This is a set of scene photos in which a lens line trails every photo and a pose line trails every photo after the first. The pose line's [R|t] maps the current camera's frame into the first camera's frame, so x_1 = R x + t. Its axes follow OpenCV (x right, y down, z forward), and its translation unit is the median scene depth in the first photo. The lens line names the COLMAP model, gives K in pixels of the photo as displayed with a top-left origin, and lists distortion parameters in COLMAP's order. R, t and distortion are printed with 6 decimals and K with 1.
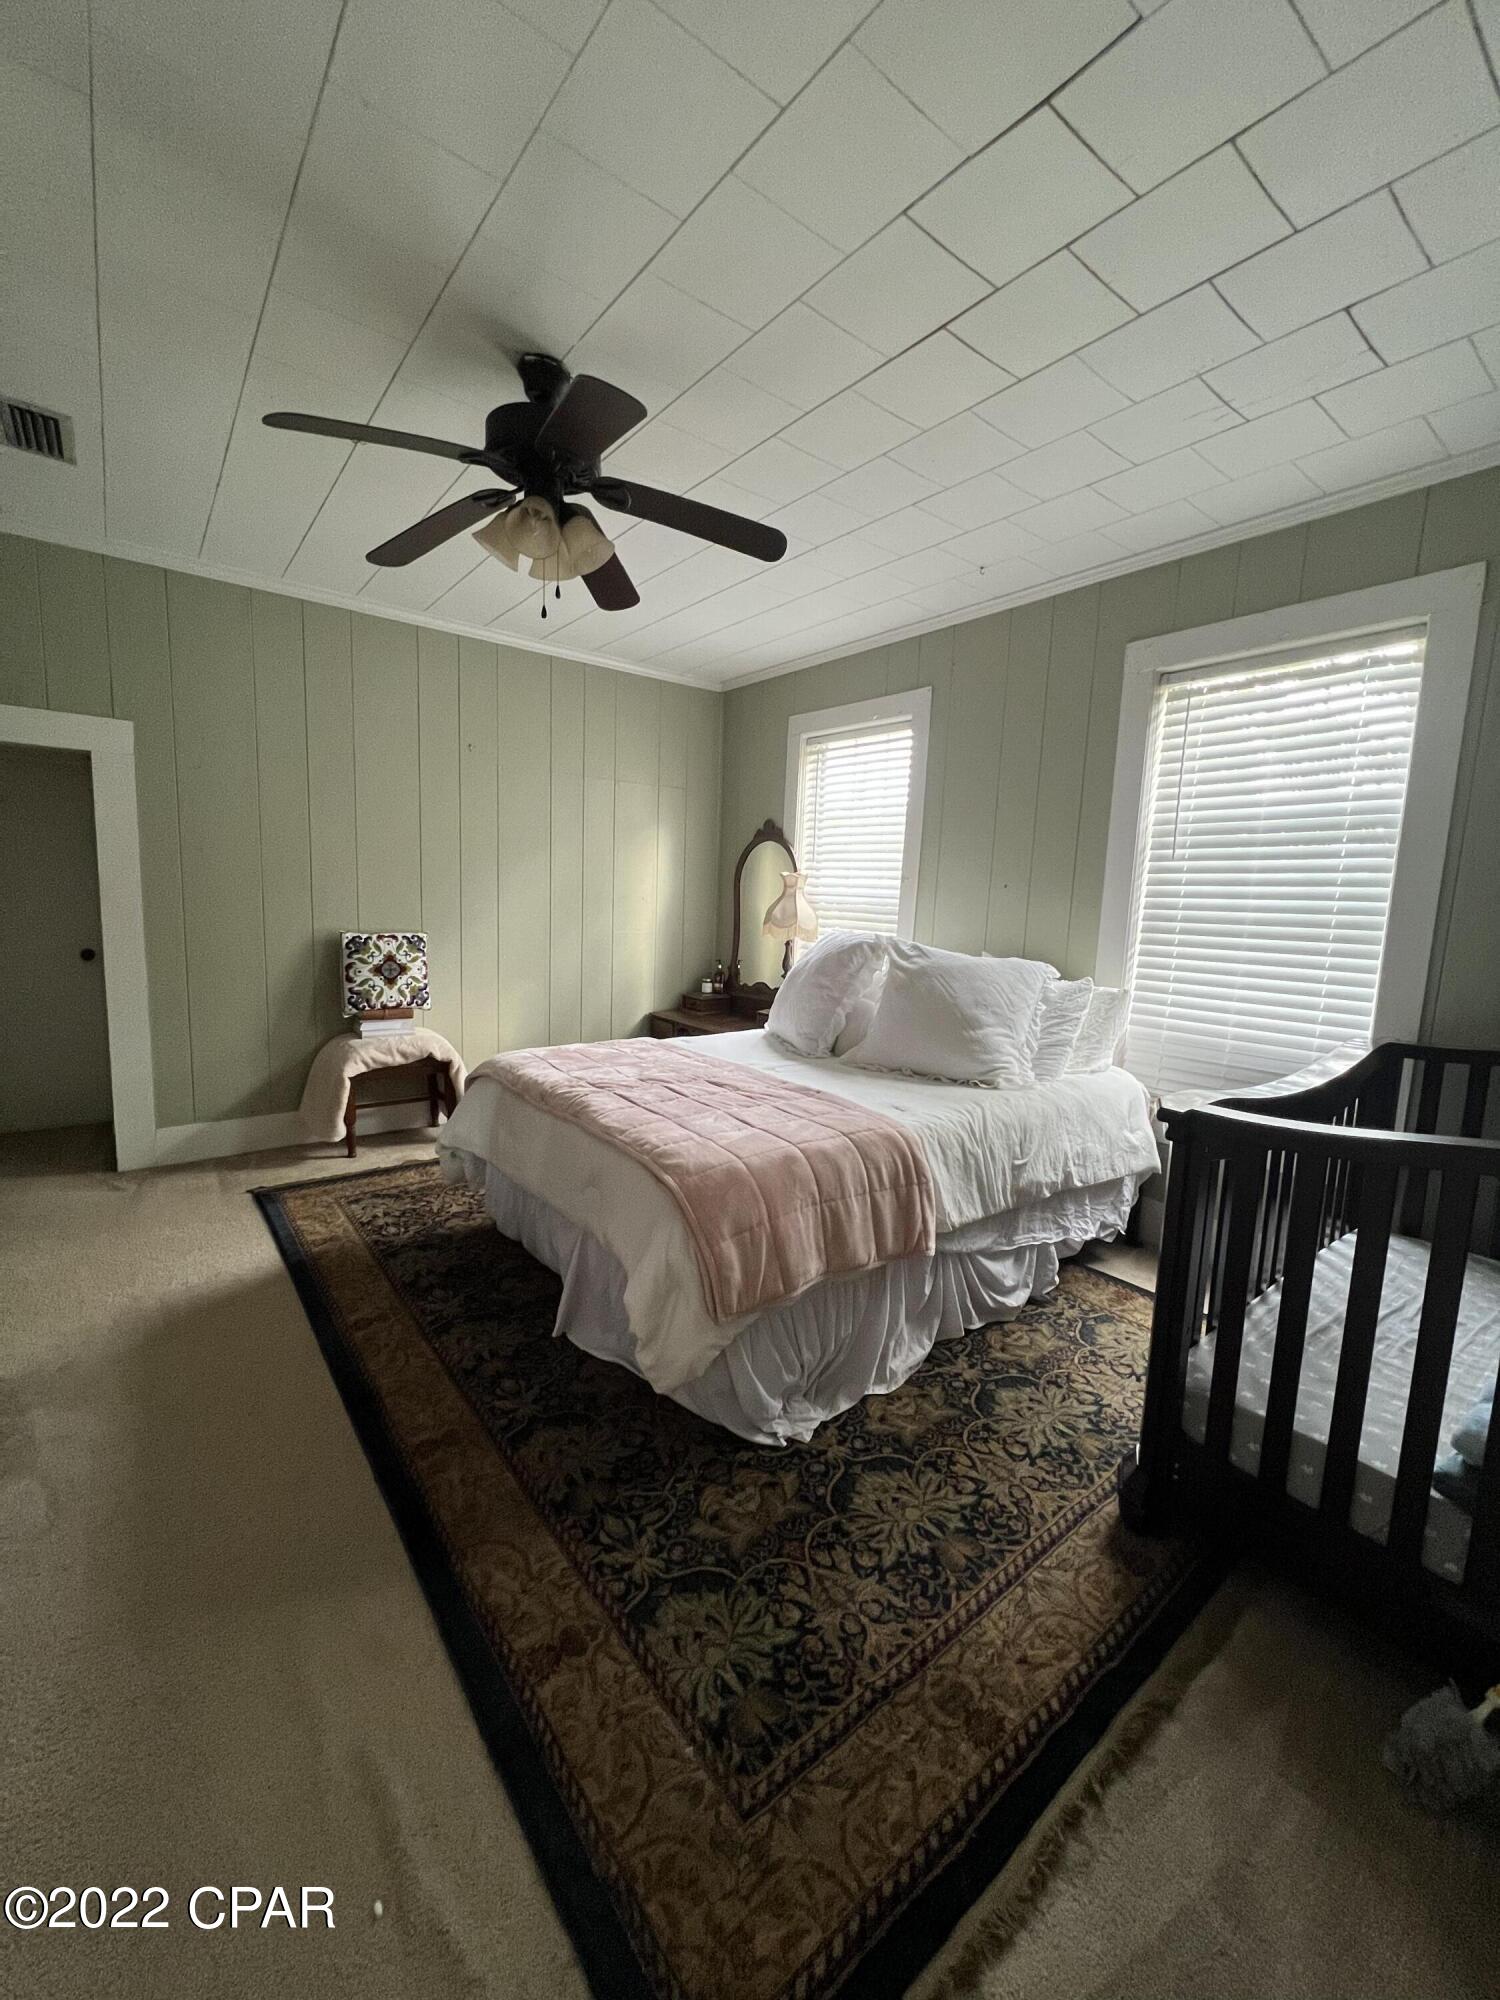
lens RADIAL K [[801.0, 0, 745.5], [0, 801.0, 991.0], [0, 0, 1]] dist [-0.002221, 0.000401]
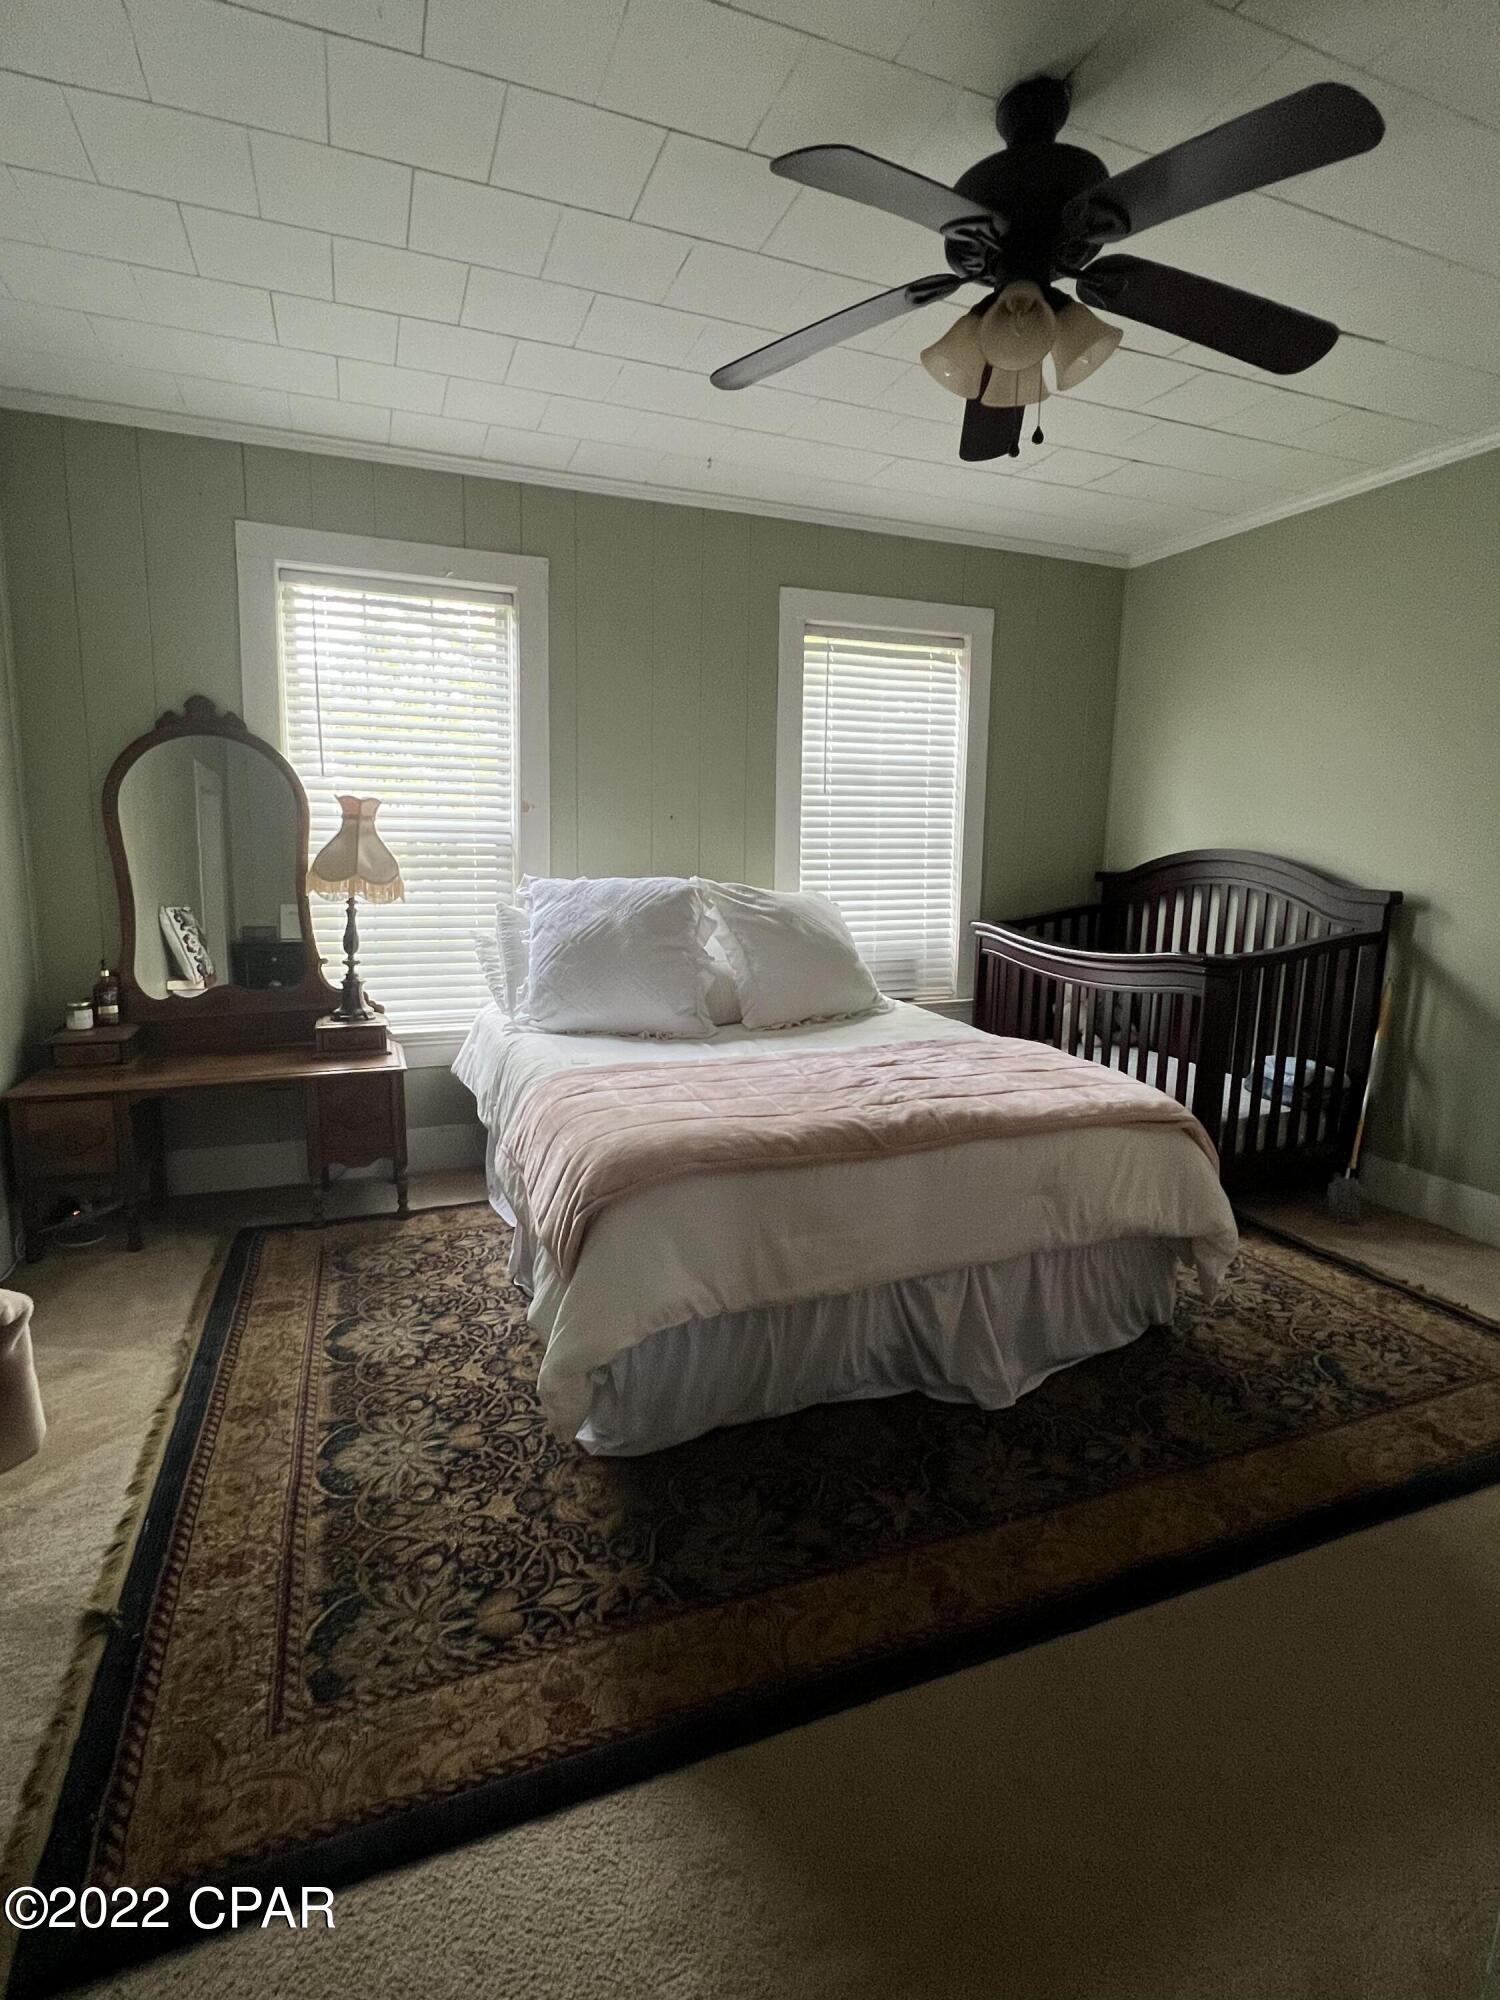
lens RADIAL K [[973.7, 0, 748.0], [0, 973.7, 1004.2], [0, 0, 1]] dist [0.000434, 0.000748]
pose [[0.280948, -0.191872, 0.940348, -0.787140], [0.115806, 0.979430, 0.165246, -0.102884], [-0.952710, 0.062473, 0.297389, 0.642339]]
